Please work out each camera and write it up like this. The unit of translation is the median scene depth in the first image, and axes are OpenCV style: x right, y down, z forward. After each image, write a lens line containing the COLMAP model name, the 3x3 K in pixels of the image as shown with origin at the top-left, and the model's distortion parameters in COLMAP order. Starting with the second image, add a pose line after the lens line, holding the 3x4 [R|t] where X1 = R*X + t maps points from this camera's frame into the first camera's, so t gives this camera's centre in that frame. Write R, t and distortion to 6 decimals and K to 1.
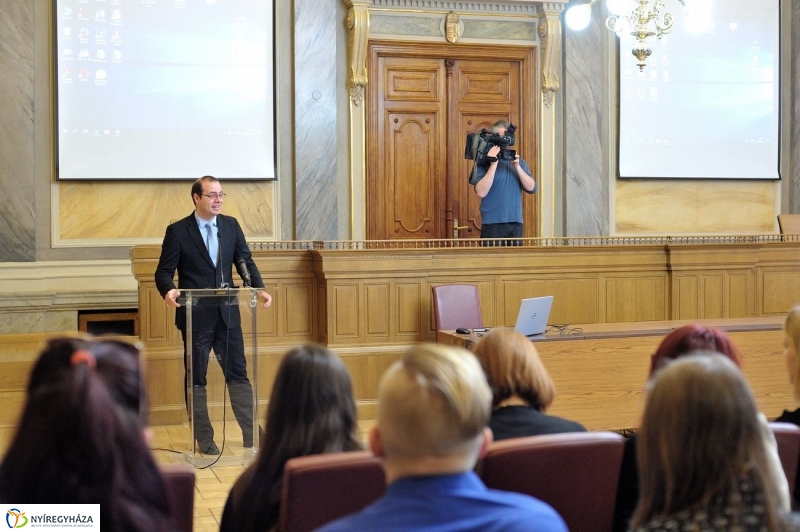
lens RADIAL K [[1154.8, 0, 400.0], [0, 1154.8, 266.0], [0, 0, 1]] dist [-0.124578, 0.165943]
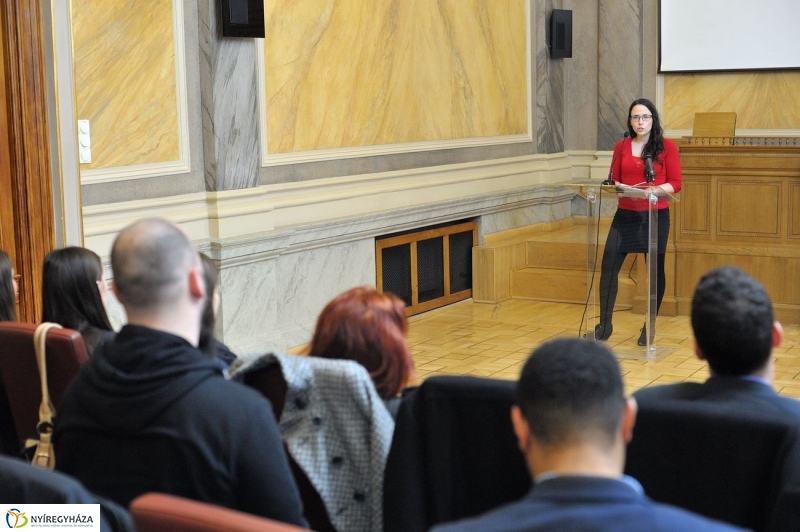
lens RADIAL K [[1154.8, 0, 400.0], [0, 1154.8, 266.0], [0, 0, 1]] dist [-0.124578, 0.165943]
pose [[0.659721, 0.095597, -0.745405, 0.318570], [-0.016189, 0.993454, 0.113081, -0.013637], [0.751336, -0.062535, 0.656950, 0.121720]]
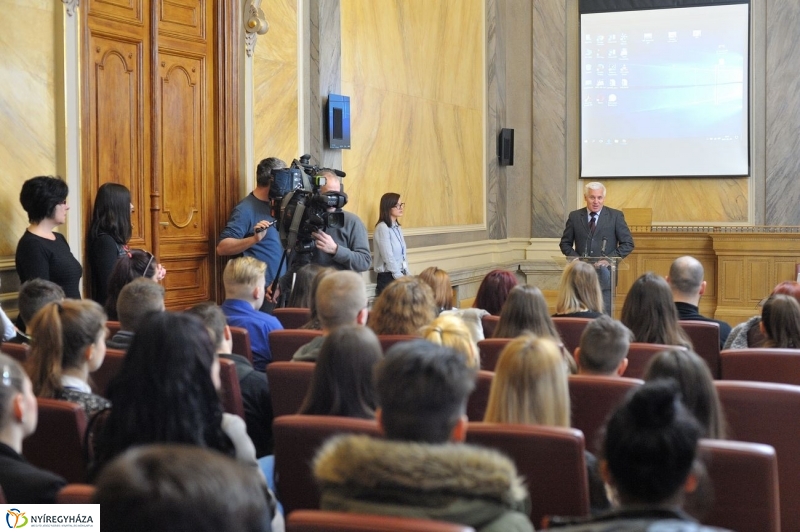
lens RADIAL K [[1154.8, 0, 400.0], [0, 1154.8, 266.0], [0, 0, 1]] dist [-0.124578, 0.165943]
pose [[0.767570, 0.036135, -0.639946, 0.388725], [-0.027313, 0.999347, 0.023669, 0.002222], [0.640383, -0.000689, 0.768055, -0.171842]]
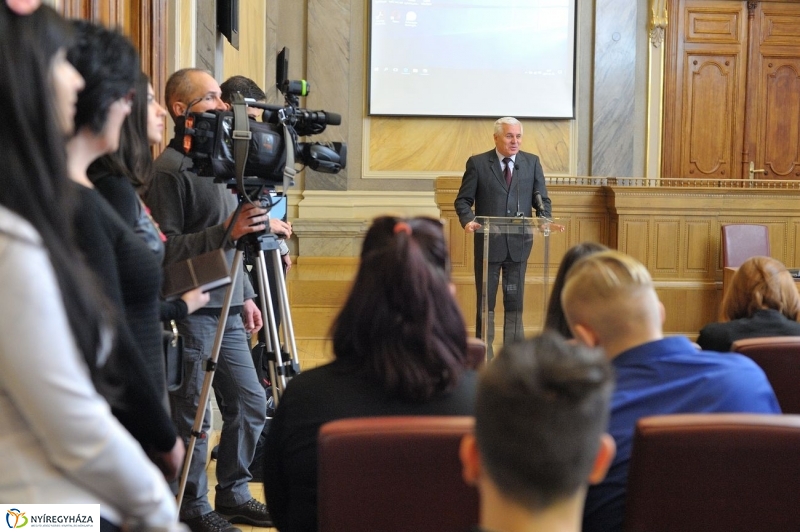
lens RADIAL K [[1154.8, 0, 400.0], [0, 1154.8, 266.0], [0, 0, 1]] dist [-0.124578, 0.165943]
pose [[0.966438, 0.044593, -0.252998, 0.008285], [-0.032284, 0.998094, 0.052599, 0.007772], [0.254862, -0.042666, 0.966036, -0.042051]]
